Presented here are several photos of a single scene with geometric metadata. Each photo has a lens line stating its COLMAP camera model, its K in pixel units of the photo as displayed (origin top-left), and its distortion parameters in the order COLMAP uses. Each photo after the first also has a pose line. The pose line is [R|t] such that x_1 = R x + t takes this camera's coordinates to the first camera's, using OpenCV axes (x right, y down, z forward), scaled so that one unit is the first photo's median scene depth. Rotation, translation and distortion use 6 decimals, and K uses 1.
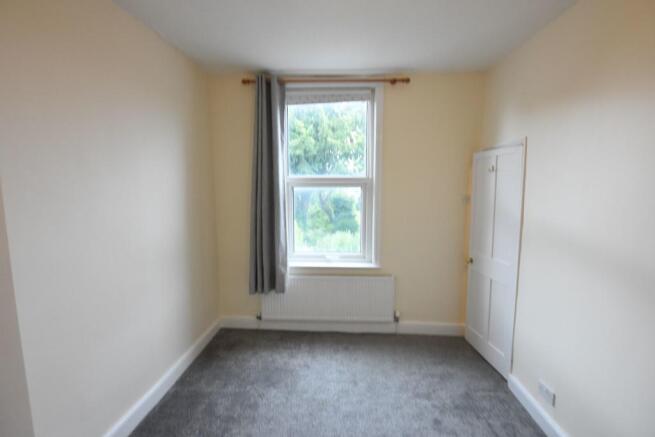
lens RADIAL K [[289.4, 0, 336.8], [0, 289.4, 216.1], [0, 0, 1]] dist [-0.000161, 0.000058]
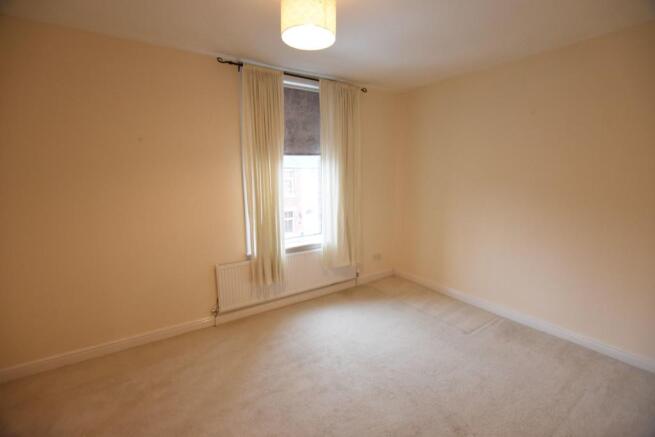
lens RADIAL K [[294.8, 0, 337.9], [0, 294.8, 215.5], [0, 0, 1]] dist [-0.043490, 0.000237]
pose [[0.800447, -0.089666, 0.592659, -0.619327], [0.064248, 0.995886, 0.063899, 0.003110], [-0.595951, -0.013071, 0.802915, 0.006564]]
